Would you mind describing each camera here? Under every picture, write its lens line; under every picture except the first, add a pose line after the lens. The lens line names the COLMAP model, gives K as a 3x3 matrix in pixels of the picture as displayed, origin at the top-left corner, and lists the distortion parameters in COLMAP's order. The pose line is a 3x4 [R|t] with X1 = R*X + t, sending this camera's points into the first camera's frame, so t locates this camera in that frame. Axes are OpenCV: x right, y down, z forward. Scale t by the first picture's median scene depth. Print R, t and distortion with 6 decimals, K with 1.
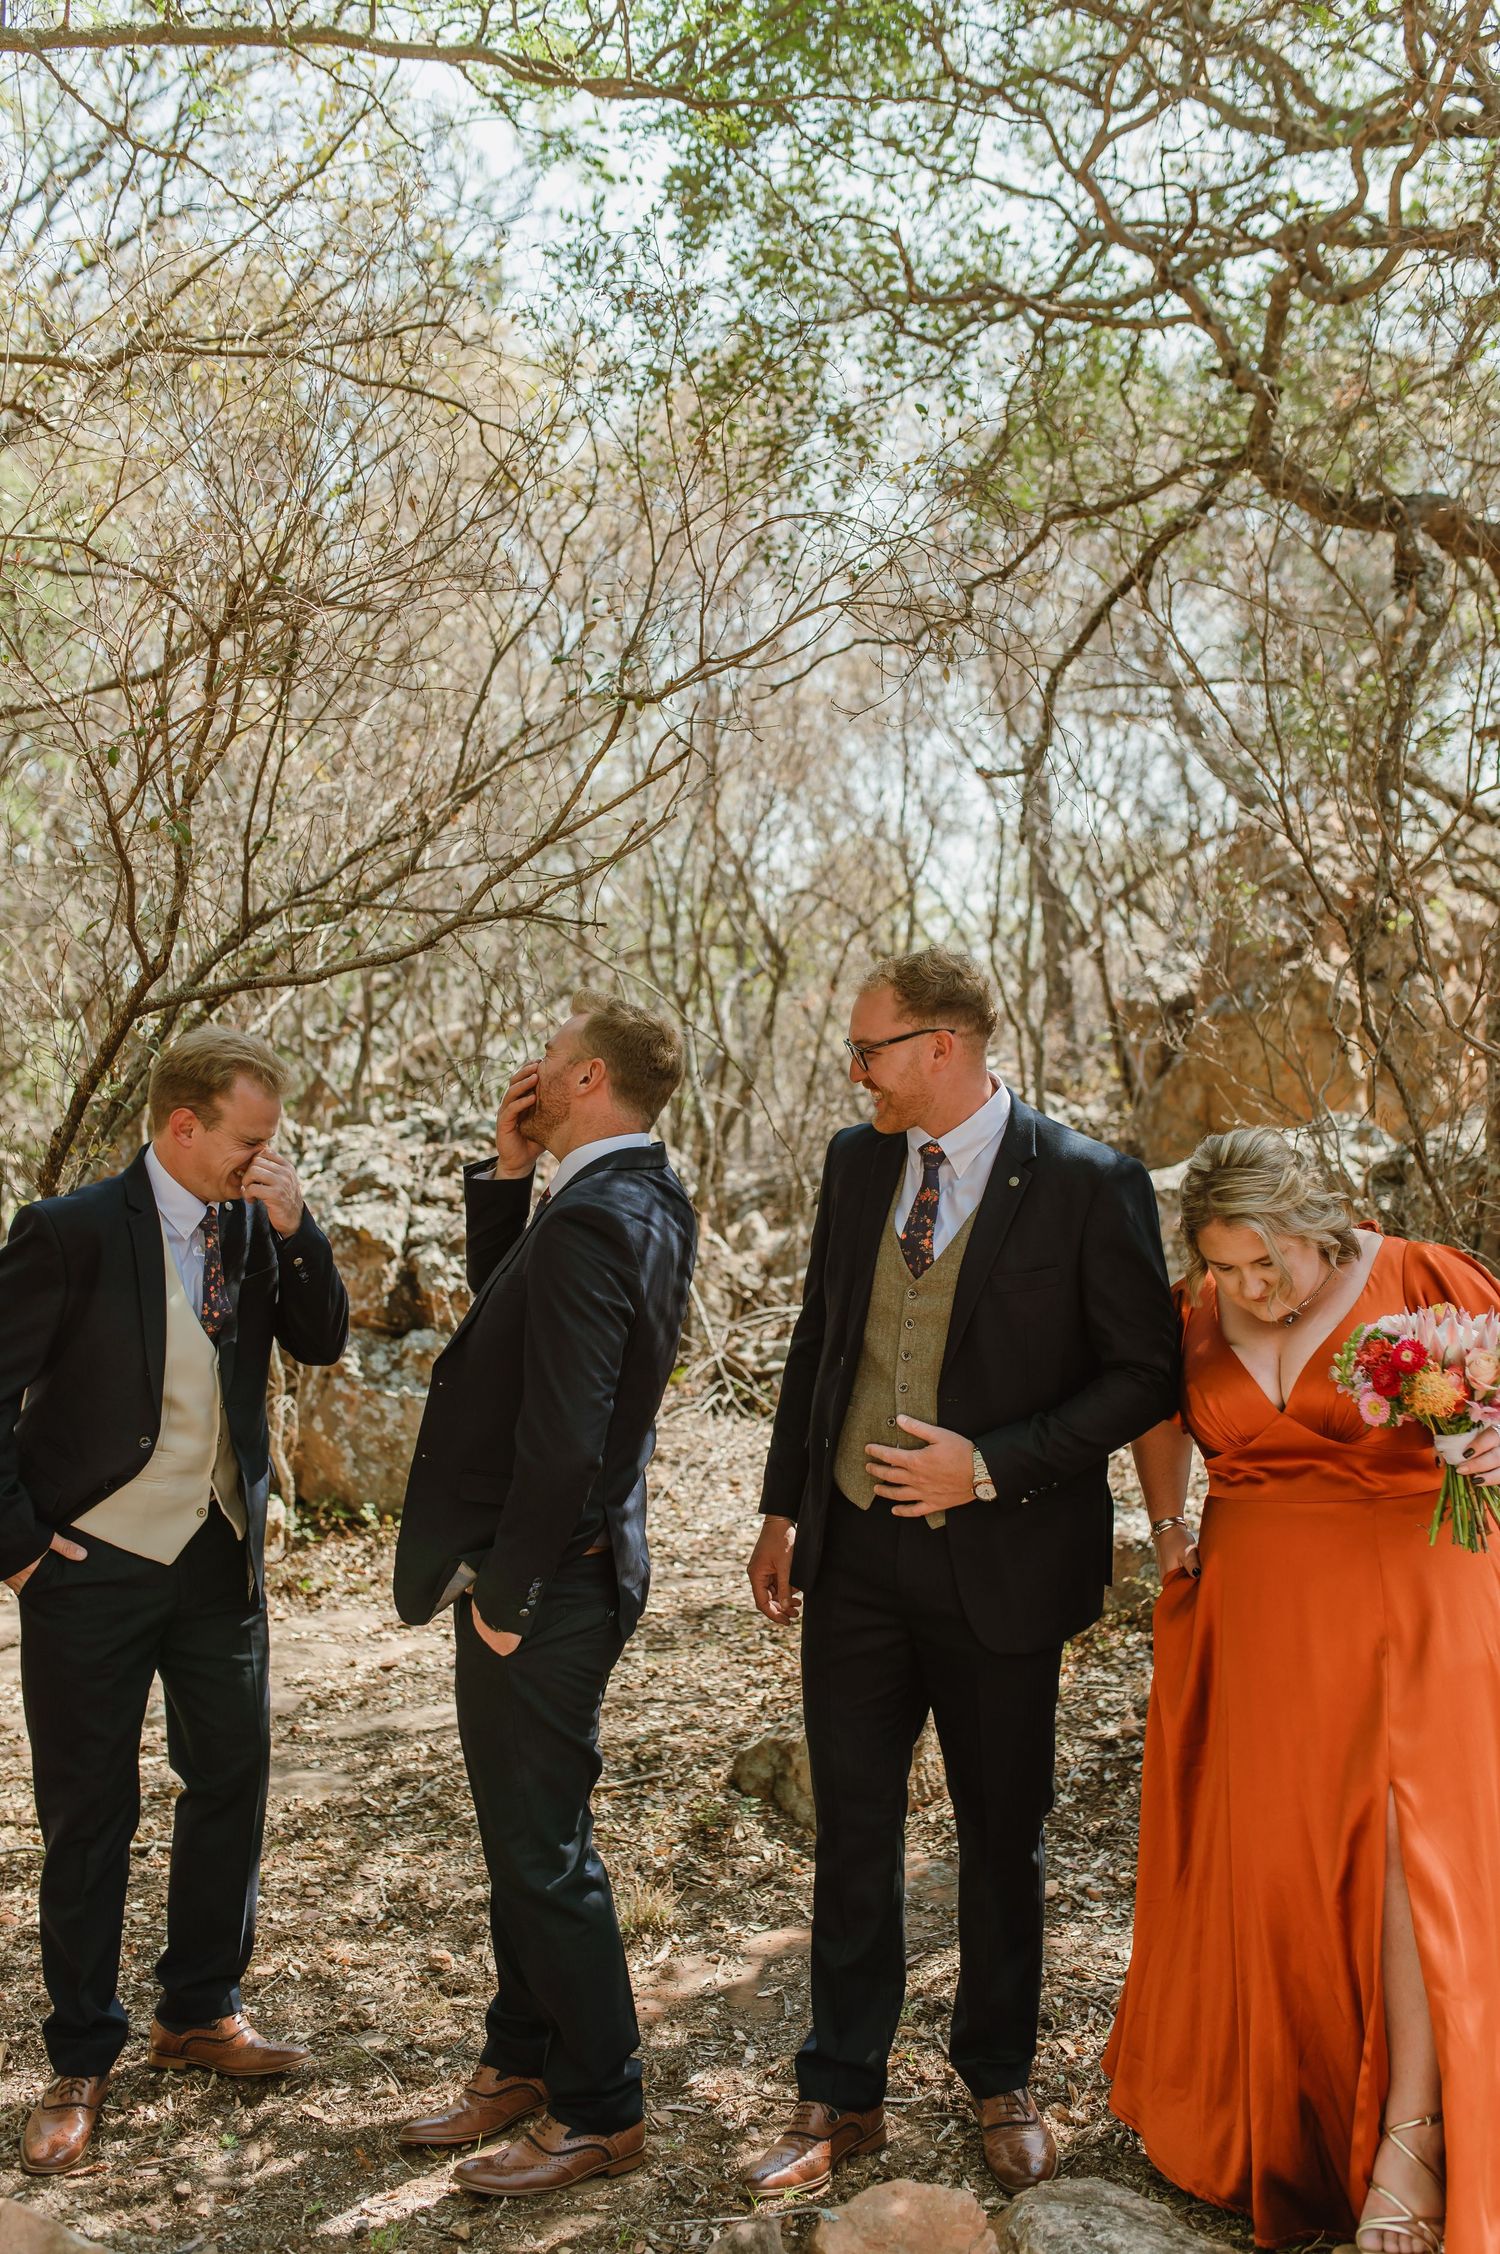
lens RADIAL K [[2028.6, 0, 750.0], [0, 2028.6, 1127.0], [0, 0, 1]] dist [-0.007526, -0.004366]
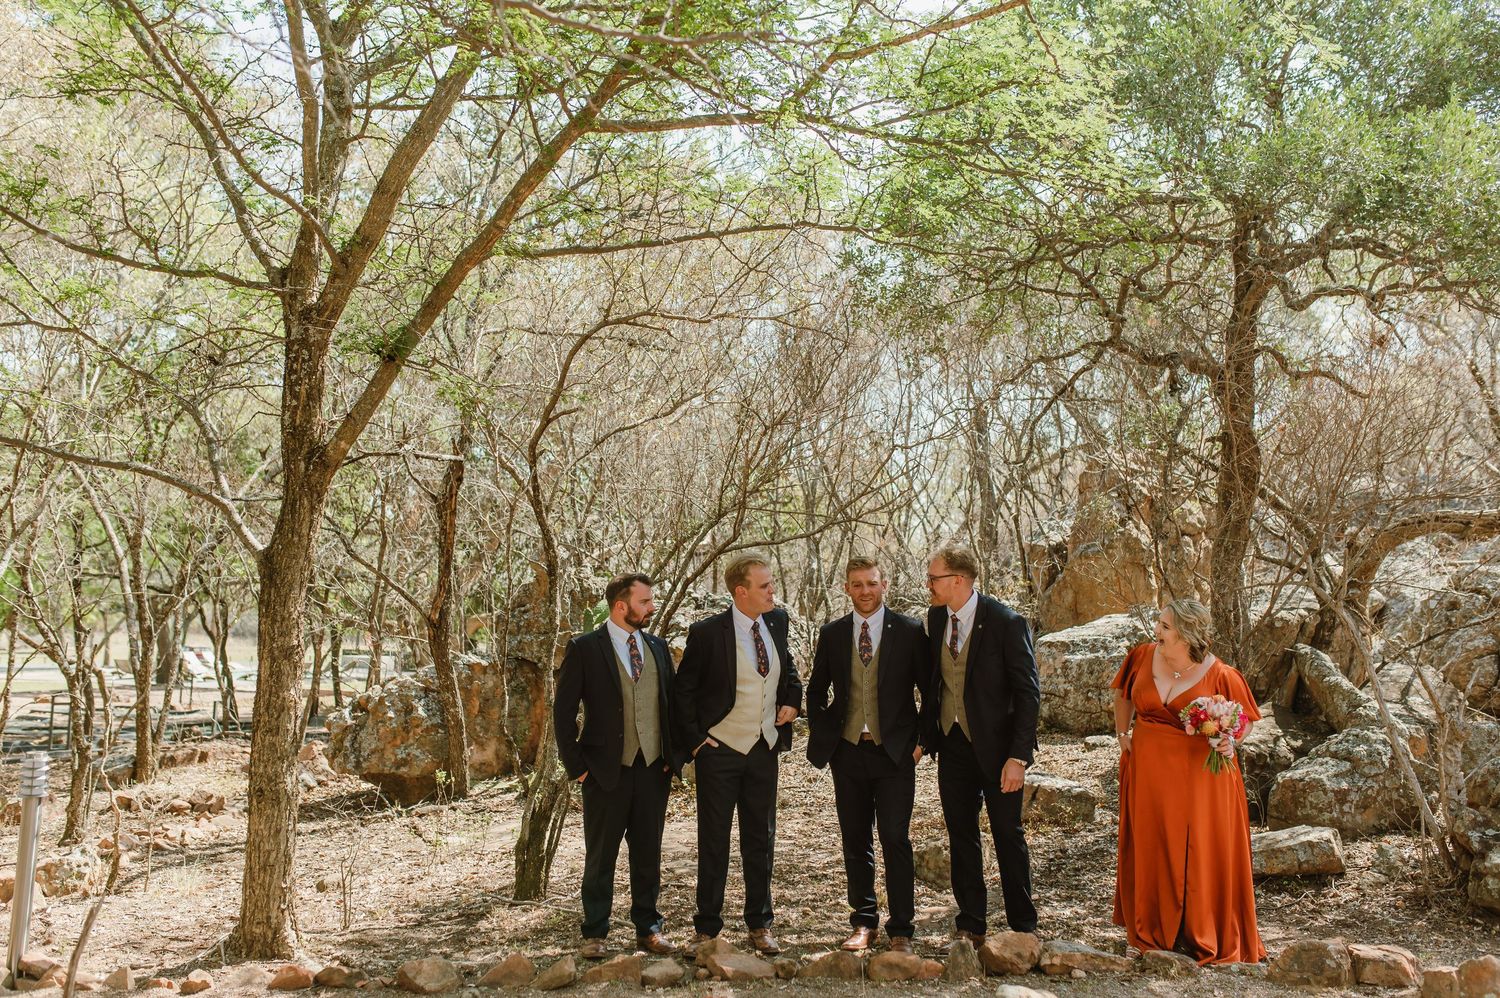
lens RADIAL K [[1350.0, 0, 750.0], [0, 1350.0, 499.0], [0, 0, 1]] dist [-0.007526, -0.004366]
pose [[0.999589, 0.028676, -0.000277, -0.093433], [-0.028602, 0.996225, -0.081957, 0.006726], [-0.002075, 0.081931, 0.996636, -0.309470]]
